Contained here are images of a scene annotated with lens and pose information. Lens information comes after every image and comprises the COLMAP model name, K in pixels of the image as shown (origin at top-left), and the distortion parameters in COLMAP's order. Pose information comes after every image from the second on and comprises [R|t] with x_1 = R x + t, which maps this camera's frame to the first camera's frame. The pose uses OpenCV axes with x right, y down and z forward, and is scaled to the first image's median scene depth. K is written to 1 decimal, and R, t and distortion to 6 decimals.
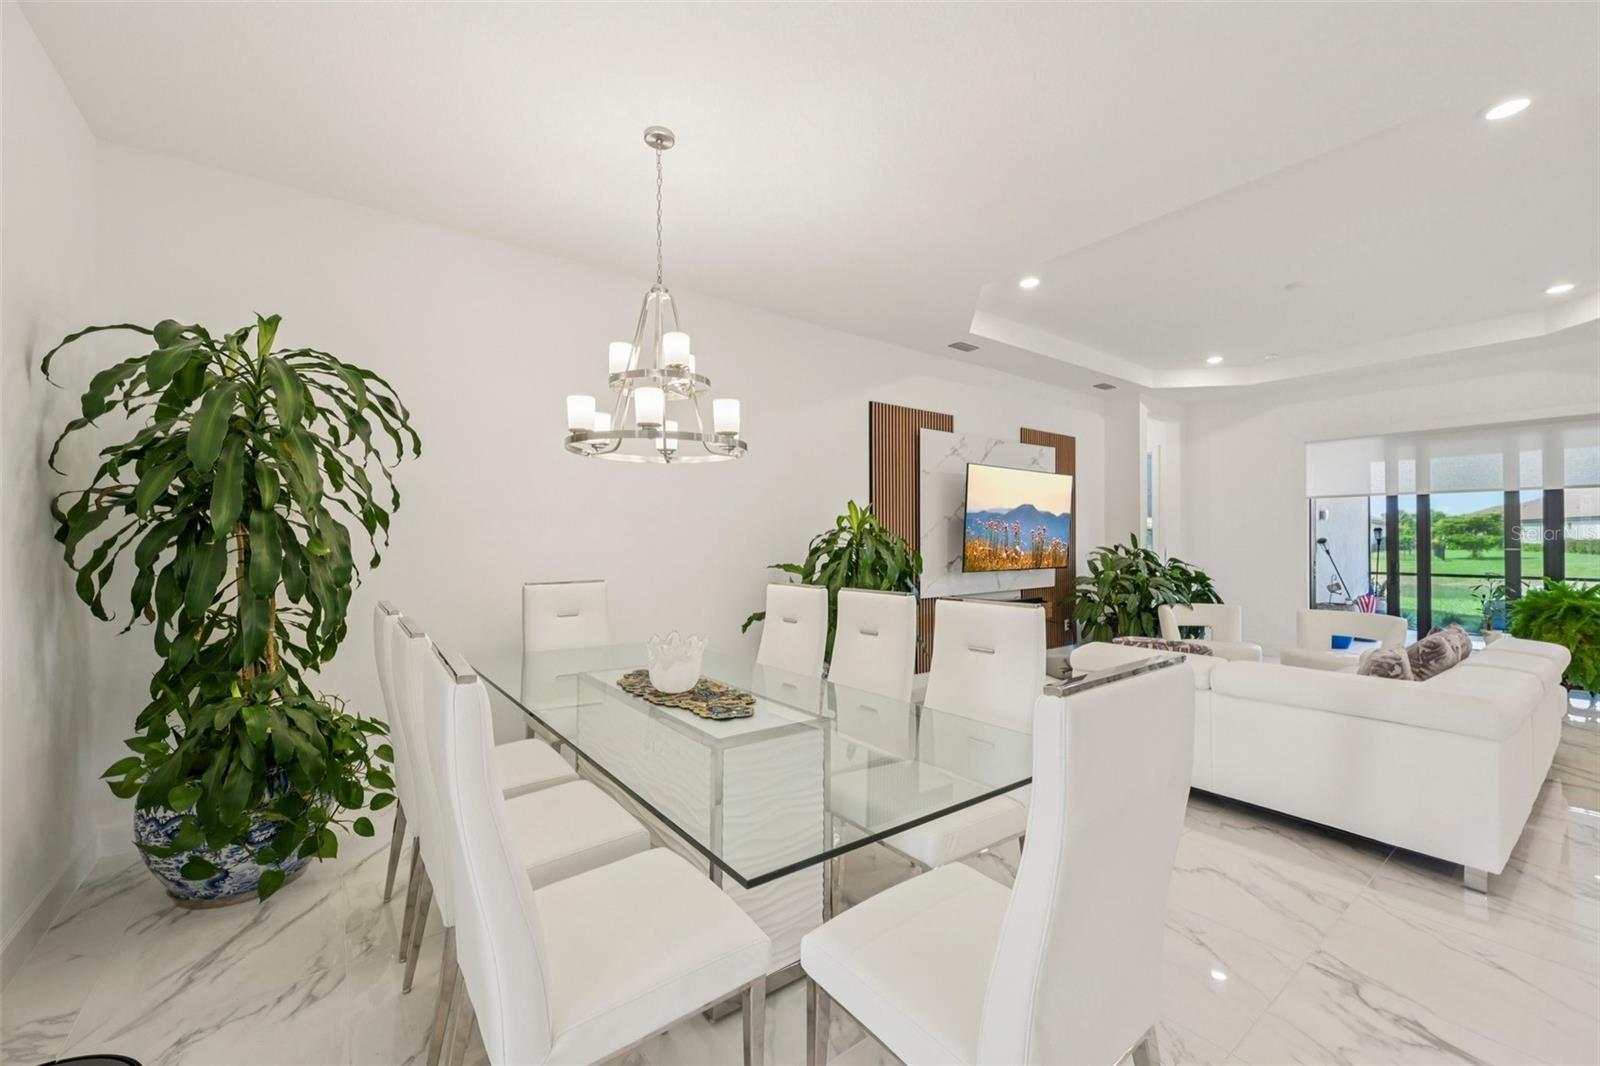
lens RADIAL K [[633.3, 0, 802.5], [0, 633.3, 539.0], [0, 0, 1]] dist [-0.000222, 0.000723]
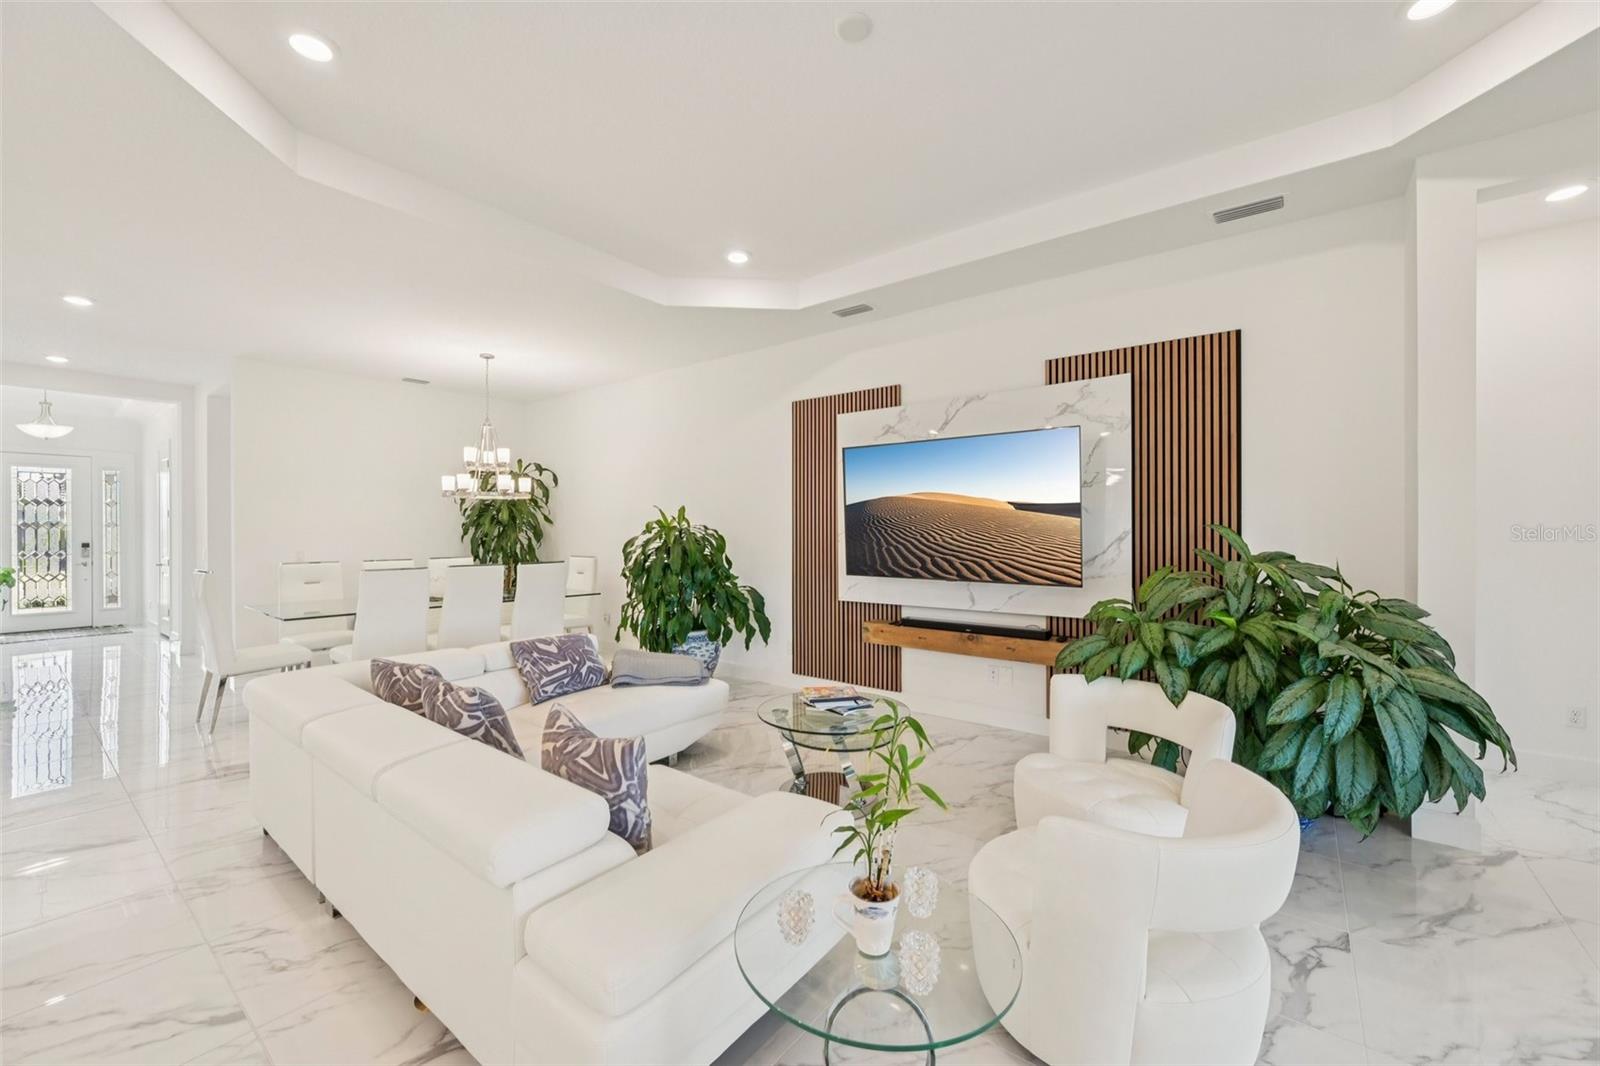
lens RADIAL K [[634.0, 0, 801.3], [0, 634.0, 530.3], [0, 0, 1]] dist [0.000353, 0.000346]
pose [[0.258251, 0.002109, -0.966076, 0.958583], [0.002864, 0.999992, 0.002949, -0.009644], [0.966074, -0.003529, 0.258243, 0.641409]]
